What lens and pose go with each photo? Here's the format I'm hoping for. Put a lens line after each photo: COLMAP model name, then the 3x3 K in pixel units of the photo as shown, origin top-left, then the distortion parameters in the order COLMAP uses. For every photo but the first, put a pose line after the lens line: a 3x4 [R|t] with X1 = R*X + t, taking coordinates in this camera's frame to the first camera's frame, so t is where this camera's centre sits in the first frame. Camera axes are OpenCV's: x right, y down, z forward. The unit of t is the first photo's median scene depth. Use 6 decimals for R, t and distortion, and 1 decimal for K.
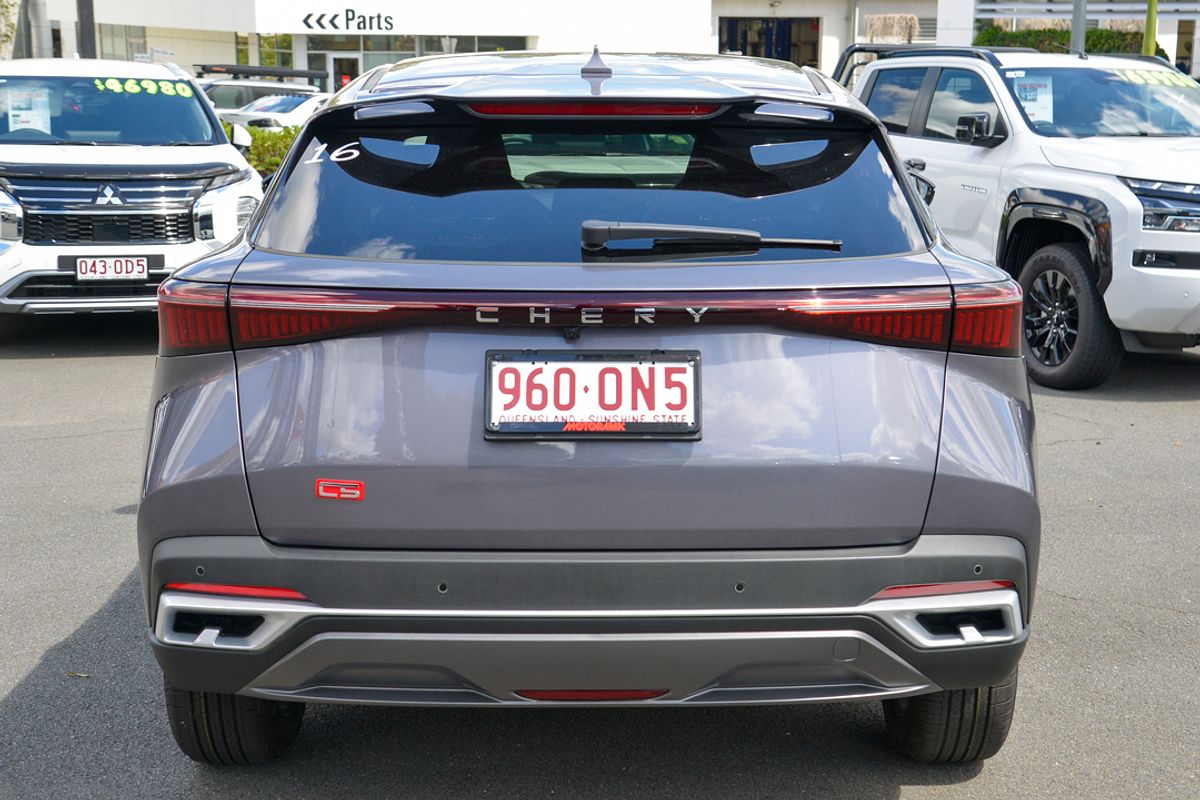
lens RADIAL K [[1368.2, 0, 606.6], [0, 1368.2, 397.2], [0, 0, 1]] dist [-0.001511, 0.000000]
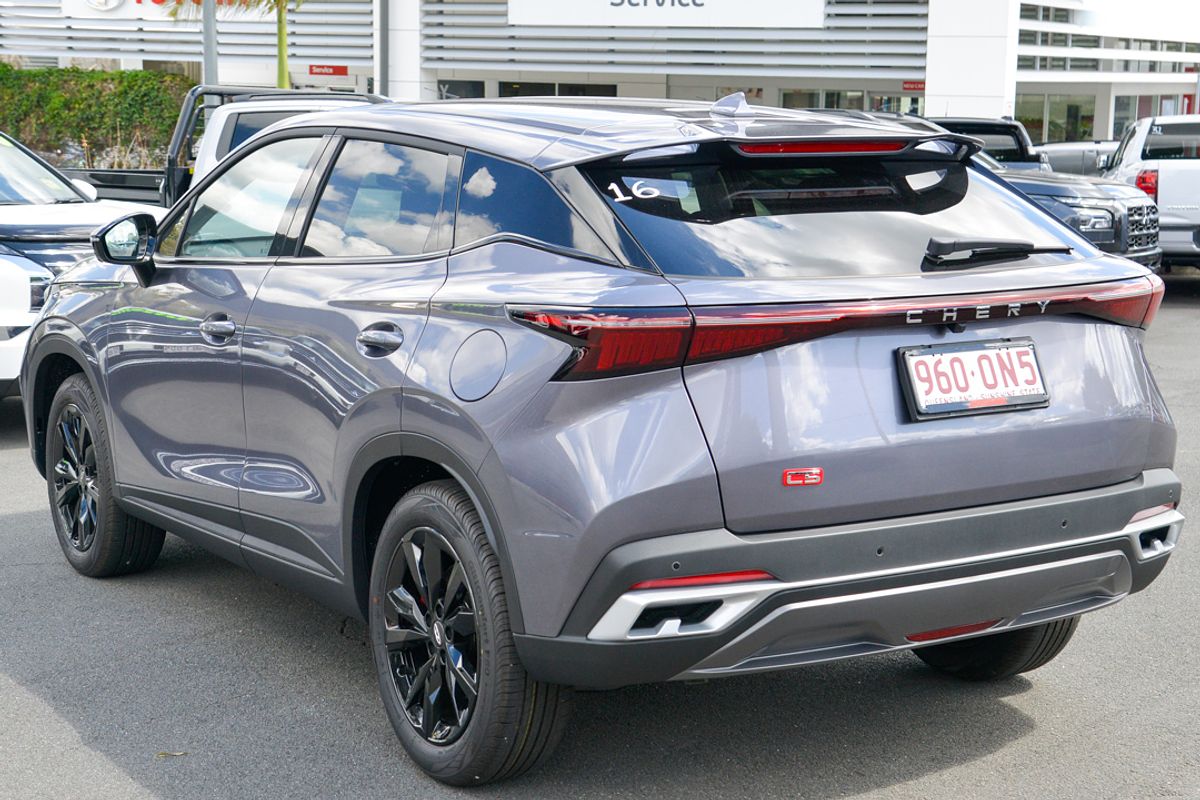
lens RADIAL K [[1379.0, 0, 594.8], [0, 1379.0, 401.2], [0, 0, 1]] dist [0.015069, 0.000000]
pose [[0.922666, -0.085483, 0.376005, -0.766541], [0.095918, 0.995348, -0.009082, -0.002194], [-0.373479, 0.044446, 0.926573, -0.016492]]
